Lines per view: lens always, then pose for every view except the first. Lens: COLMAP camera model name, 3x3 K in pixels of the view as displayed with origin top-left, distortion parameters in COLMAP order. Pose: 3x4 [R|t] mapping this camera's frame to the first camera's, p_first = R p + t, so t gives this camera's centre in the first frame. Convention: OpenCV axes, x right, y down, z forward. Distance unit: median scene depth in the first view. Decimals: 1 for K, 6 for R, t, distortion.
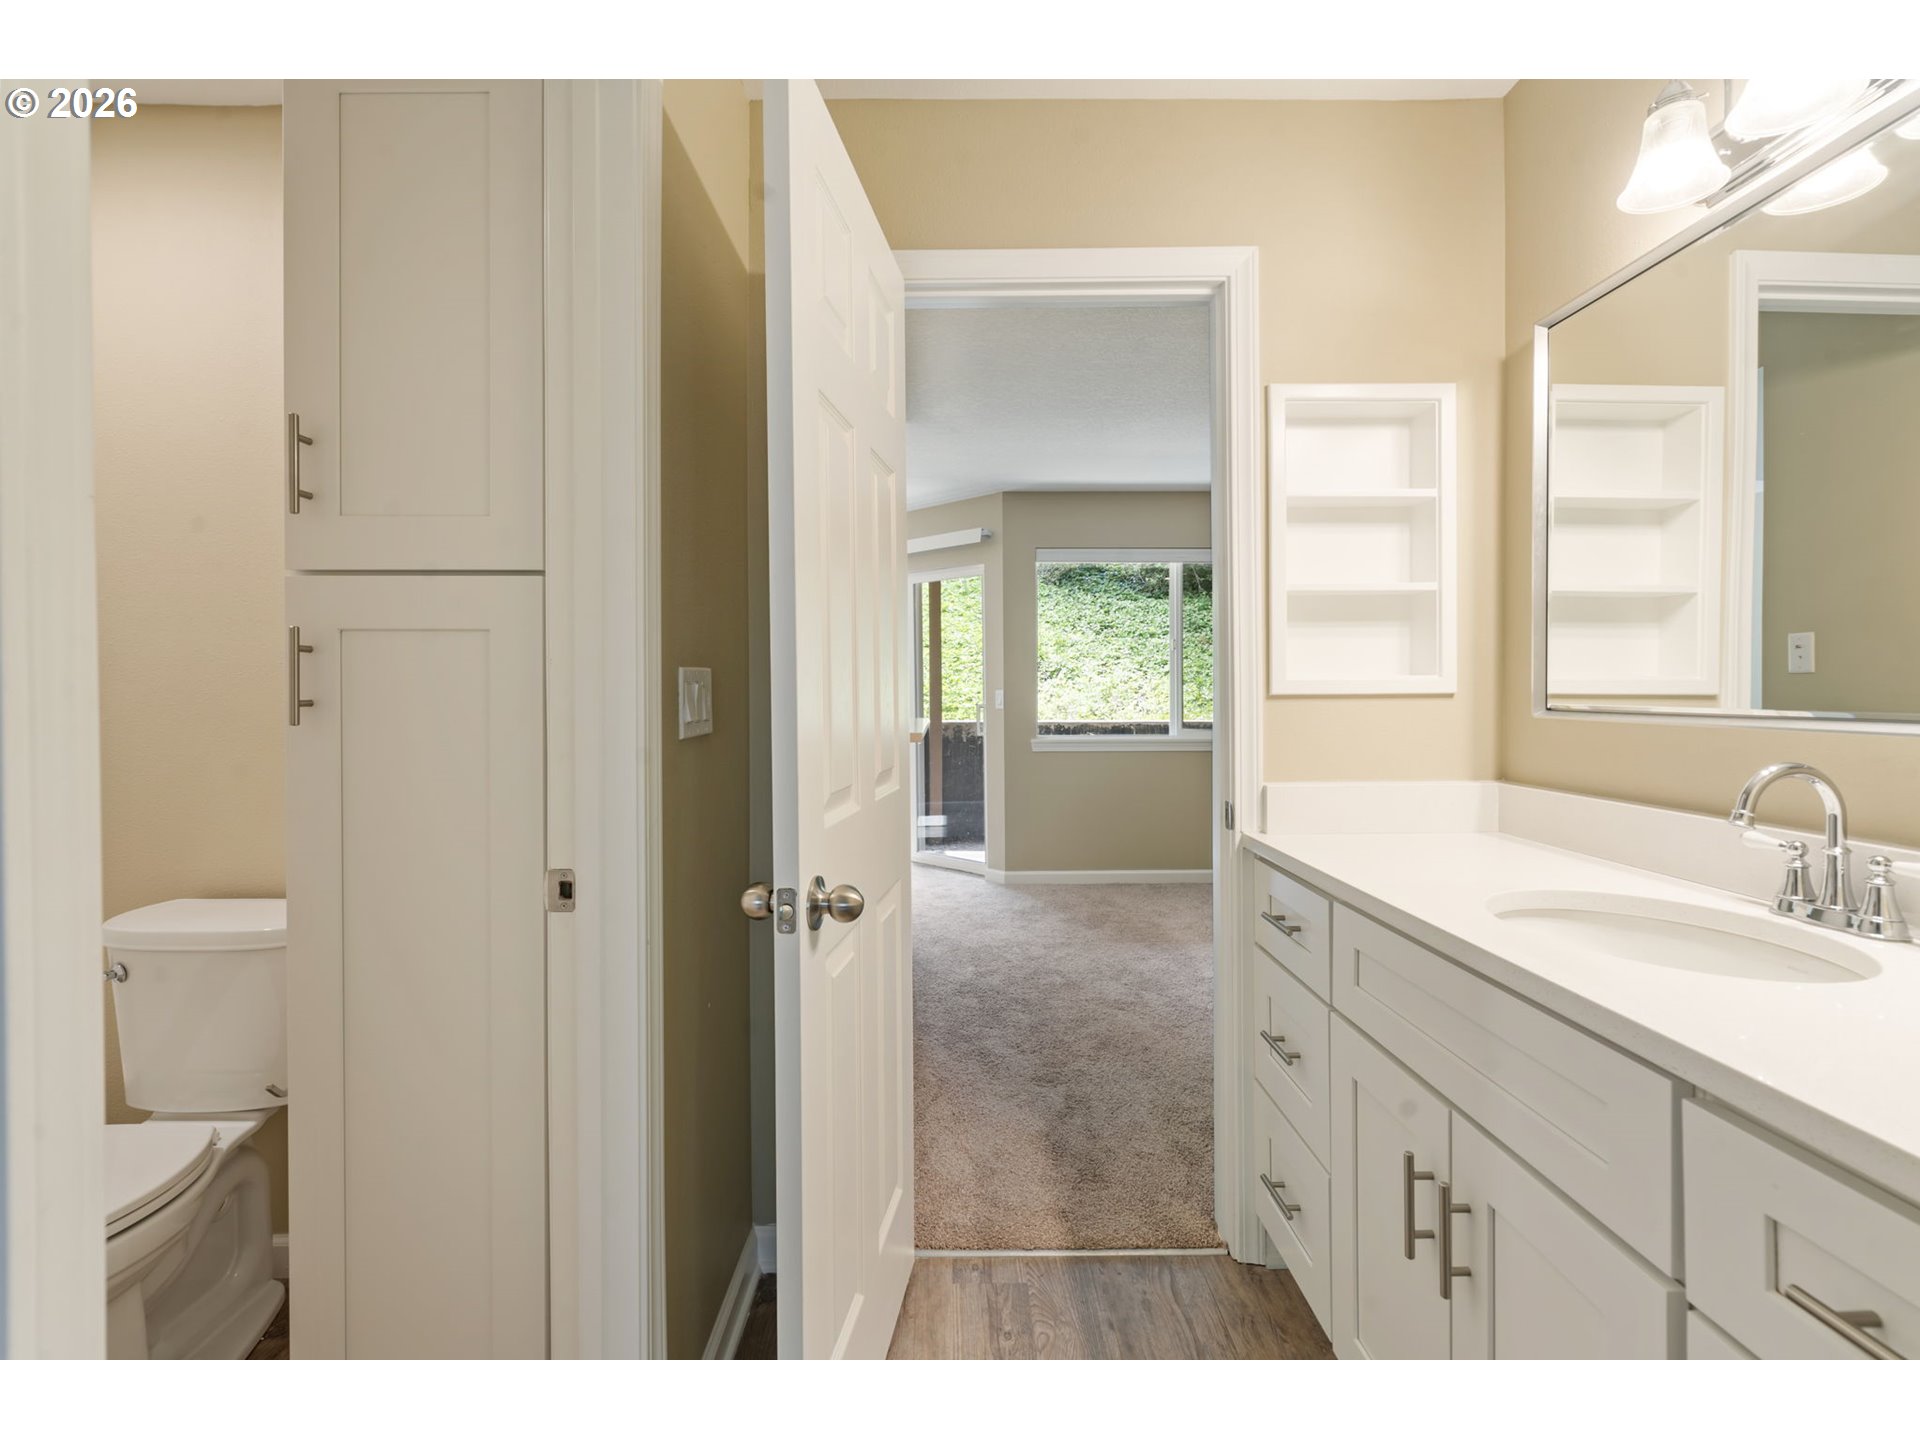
lens RADIAL K [[868.5, 0, 955.5], [0, 868.5, 688.1], [0, 0, 1]] dist [-0.002593, -0.000454]
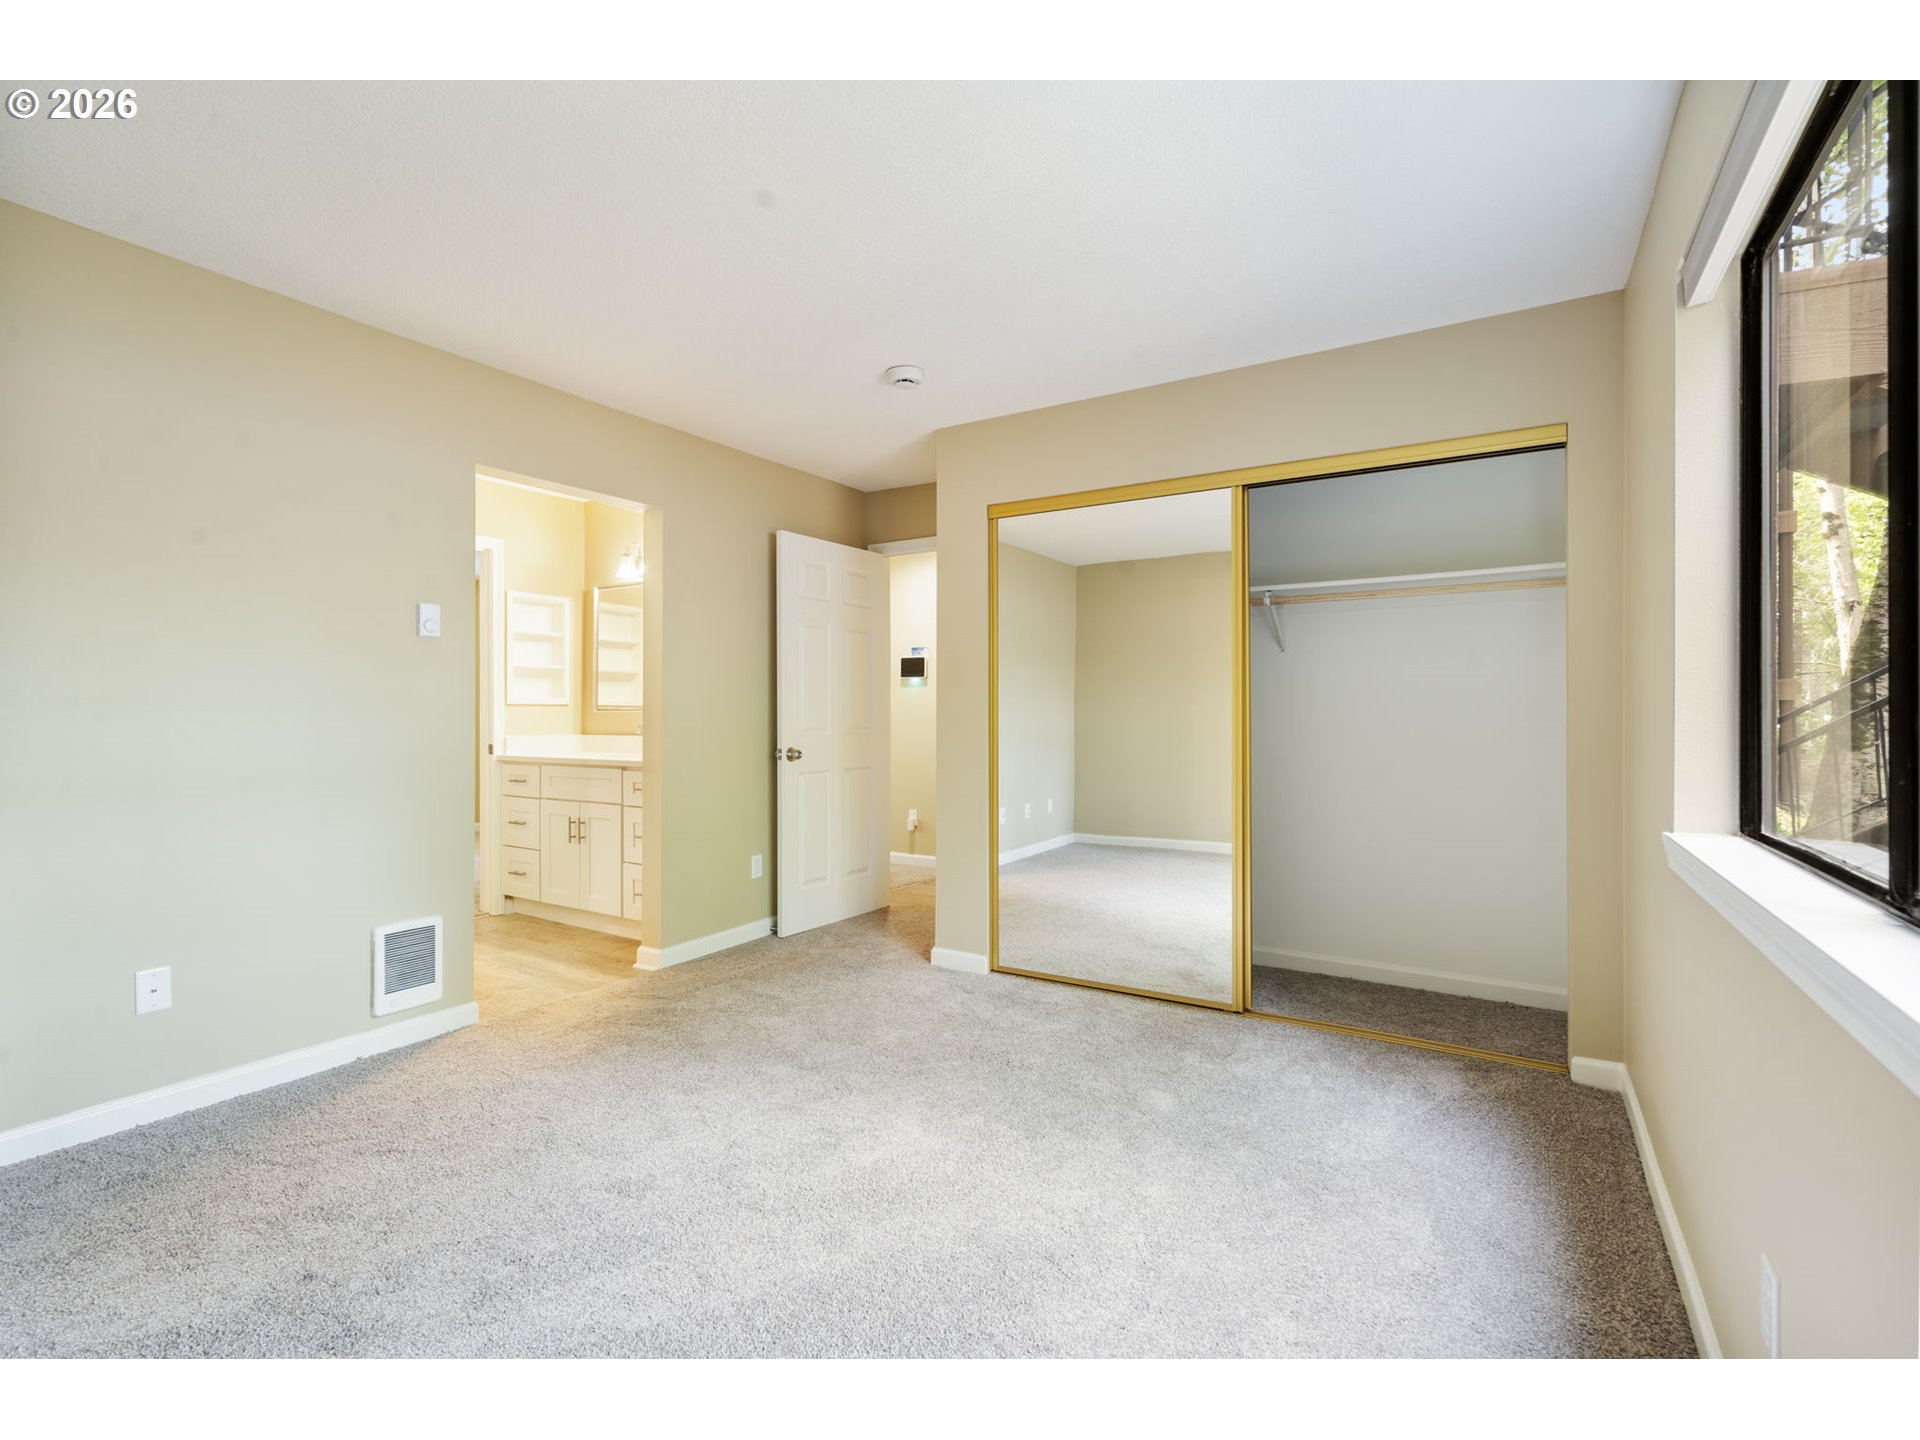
lens RADIAL K [[868.5, 0, 962.4], [0, 868.5, 710.4], [0, 0, 1]] dist [-0.002593, -0.000454]
pose [[0.524026, 0.006237, 0.851679, -1.204699], [-0.006346, 0.999974, -0.003419, 0.027732], [-0.851678, -0.003613, 0.524052, -1.640164]]
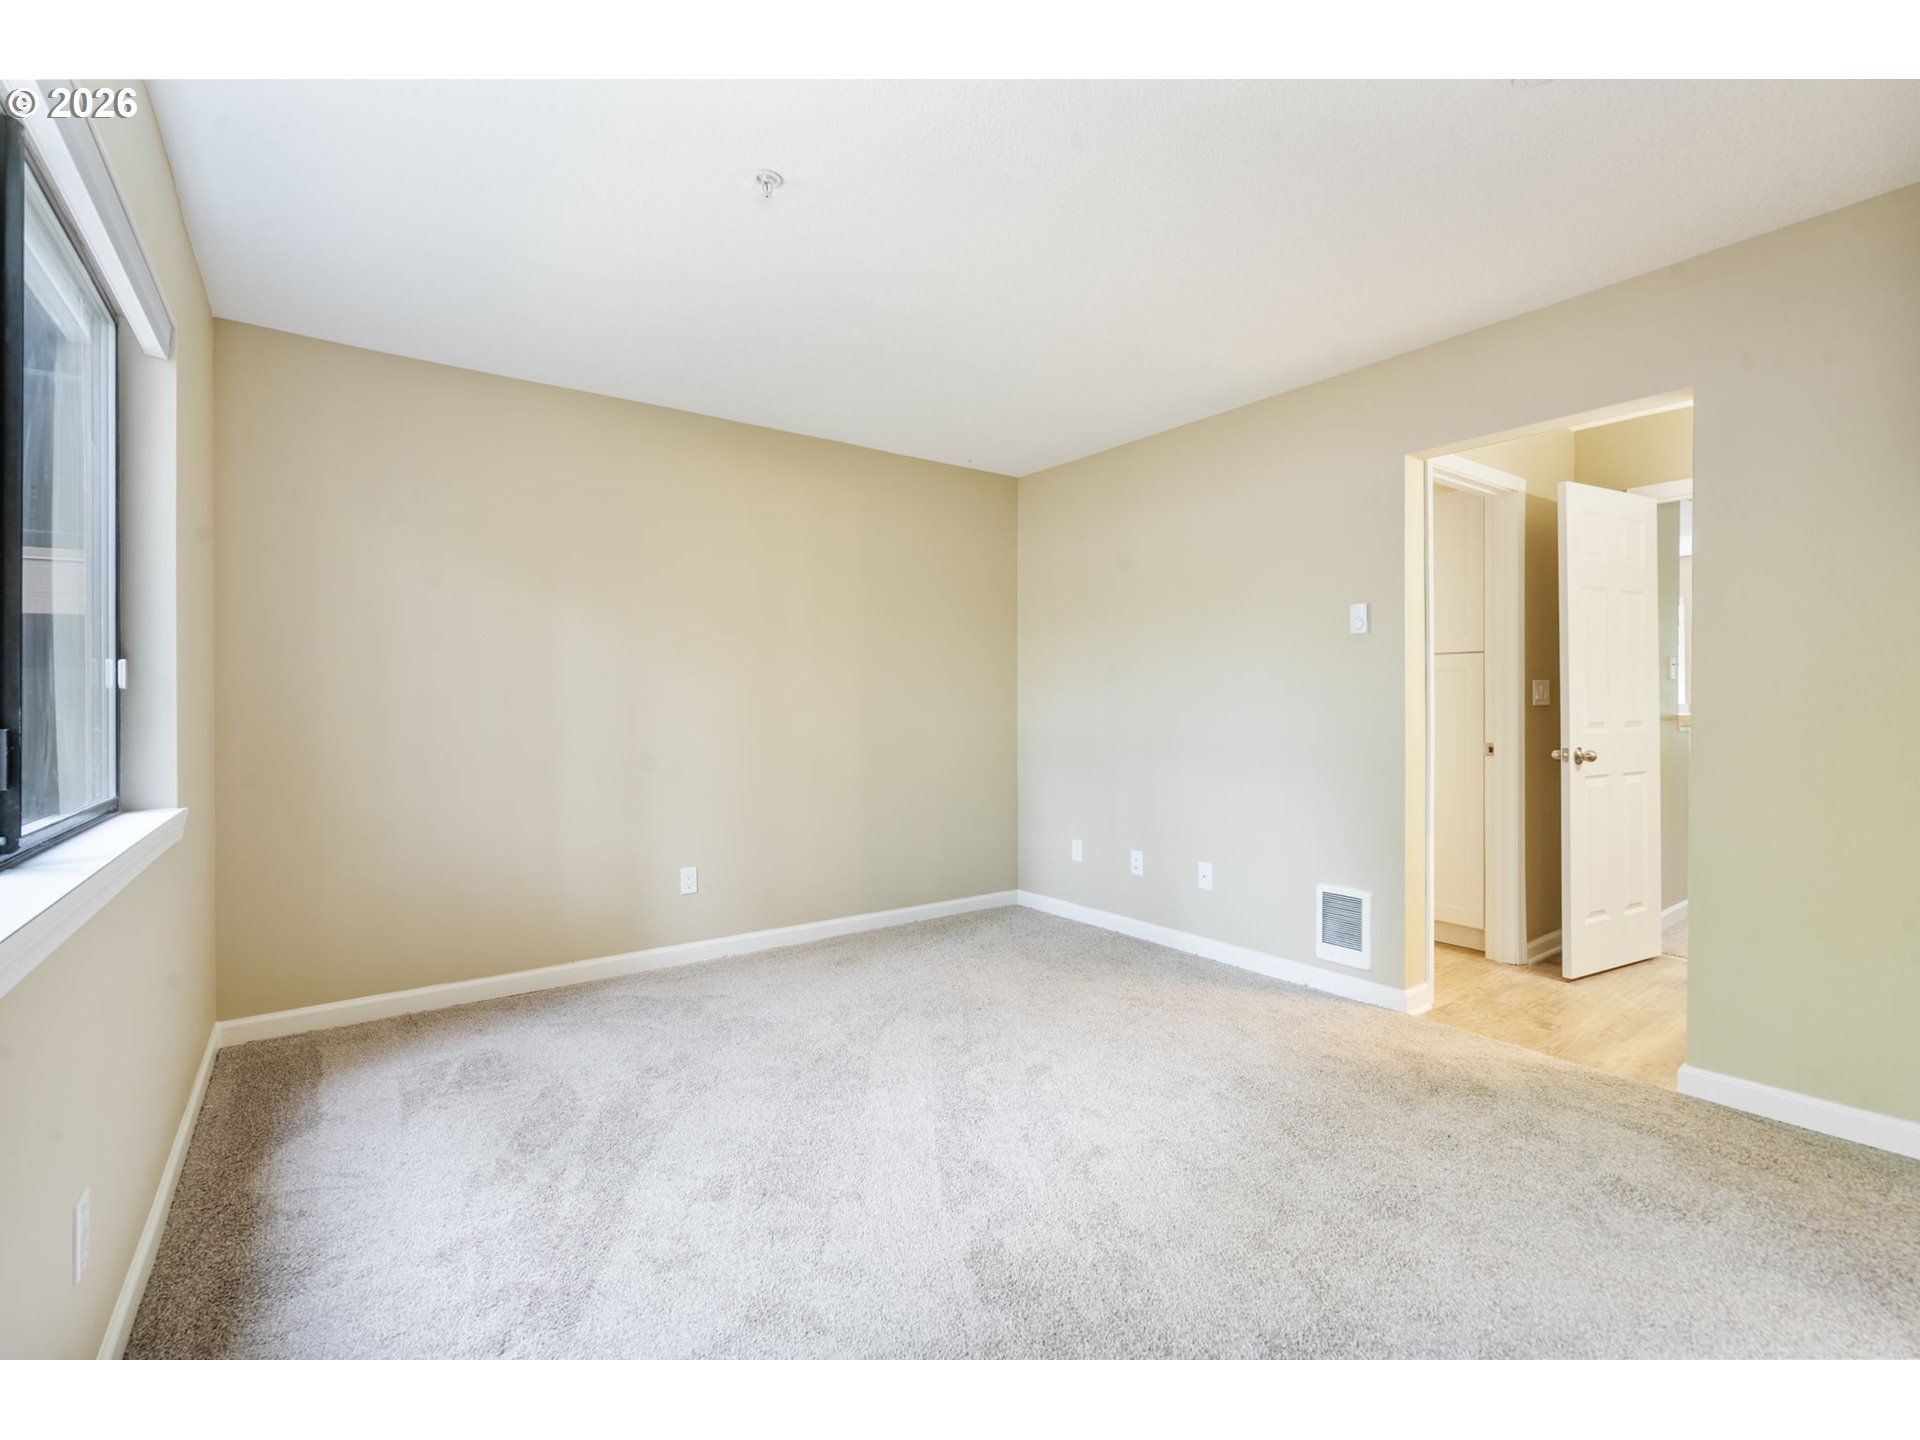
lens RADIAL K [[868.5, 0, 955.7], [0, 868.5, 710.4], [0, 0, 1]] dist [-0.002593, -0.000454]
pose [[0.579929, 0.002091, -0.814665, 0.672788], [0.008022, 0.999934, 0.008277, 0.027118], [0.814628, -0.011335, 0.579873, -1.634277]]
